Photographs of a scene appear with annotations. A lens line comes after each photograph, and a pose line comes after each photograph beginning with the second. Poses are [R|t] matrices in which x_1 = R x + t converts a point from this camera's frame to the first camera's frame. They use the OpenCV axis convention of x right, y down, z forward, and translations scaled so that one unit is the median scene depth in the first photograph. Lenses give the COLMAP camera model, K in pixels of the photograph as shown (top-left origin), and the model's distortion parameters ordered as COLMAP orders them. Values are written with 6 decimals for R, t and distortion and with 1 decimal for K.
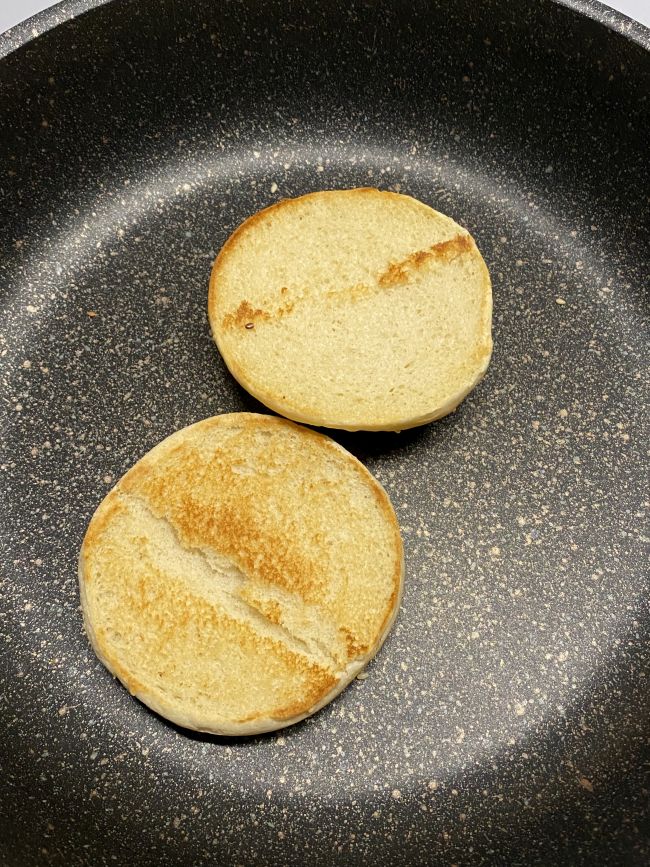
lens RADIAL K [[916.9, 0, 325.0], [0, 916.9, 431.5], [0, 0, 1]] dist [0.028190, 0.000000]
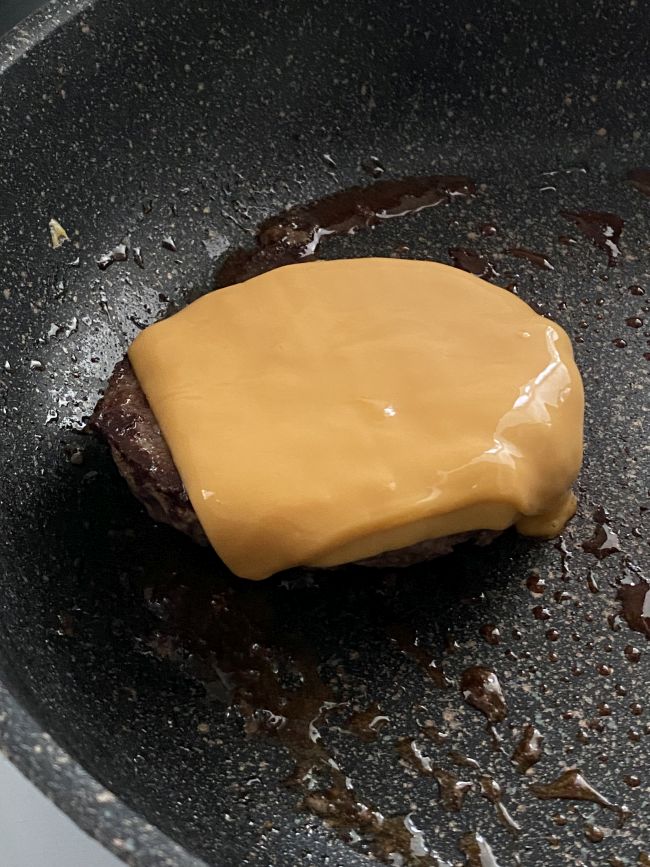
lens RADIAL K [[1282.0, 0, 325.0], [0, 1282.0, 433.3], [0, 0, 1]] dist [0.001336, 0.000000]
pose [[-0.204526, -0.724228, 0.658531, -0.571572], [0.904228, 0.117869, 0.410462, -0.574237], [-0.374889, 0.679412, 0.630759, 0.469473]]
